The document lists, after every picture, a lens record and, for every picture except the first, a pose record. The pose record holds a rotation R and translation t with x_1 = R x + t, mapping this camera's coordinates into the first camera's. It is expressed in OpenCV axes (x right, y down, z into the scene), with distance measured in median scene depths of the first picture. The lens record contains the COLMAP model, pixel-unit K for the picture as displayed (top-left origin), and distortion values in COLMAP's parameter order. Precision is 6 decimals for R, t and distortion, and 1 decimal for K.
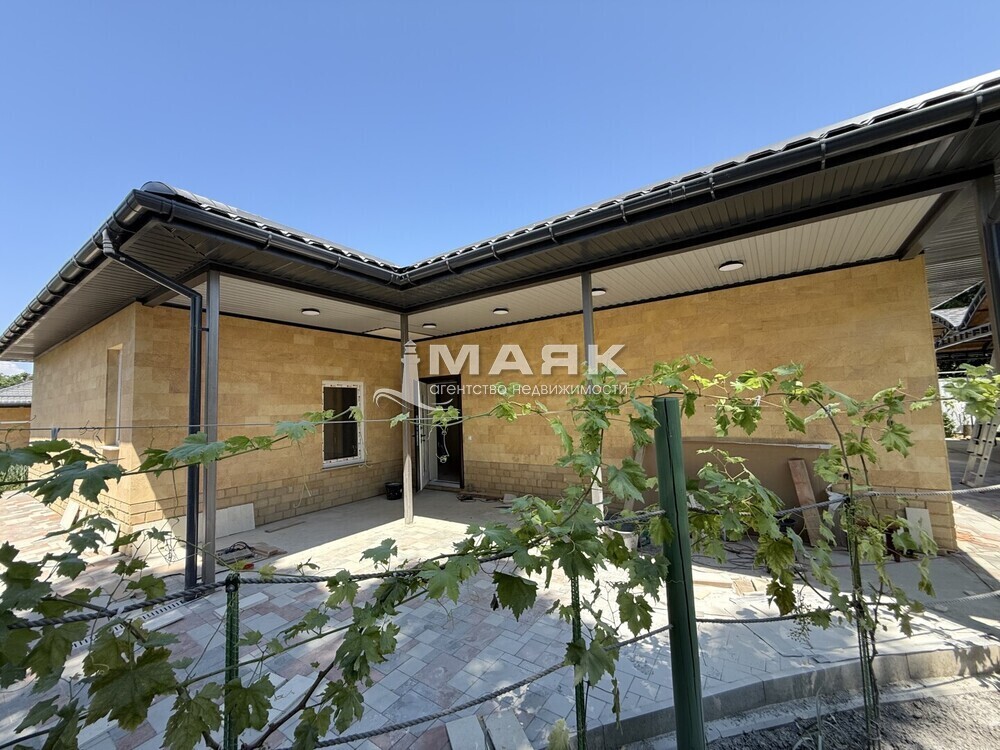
lens RADIAL K [[397.8, 0, 496.0], [0, 397.8, 375.8], [0, 0, 1]] dist [0.000331, -0.000267]
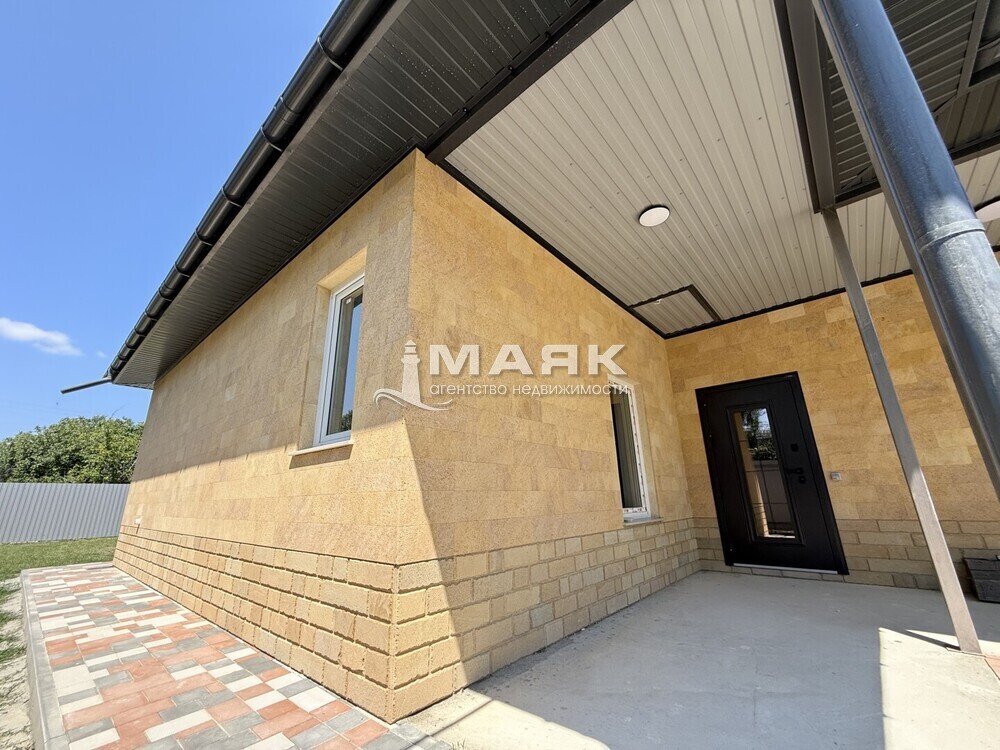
lens RADIAL K [[397.8, 0, 496.0], [0, 397.8, 375.8], [0, 0, 1]] dist [0.000331, -0.000267]
pose [[0.994341, -0.014540, -0.105236, -0.596991], [-0.002889, 0.986523, -0.163599, 0.146893], [0.106196, 0.162977, 0.980898, 0.471522]]
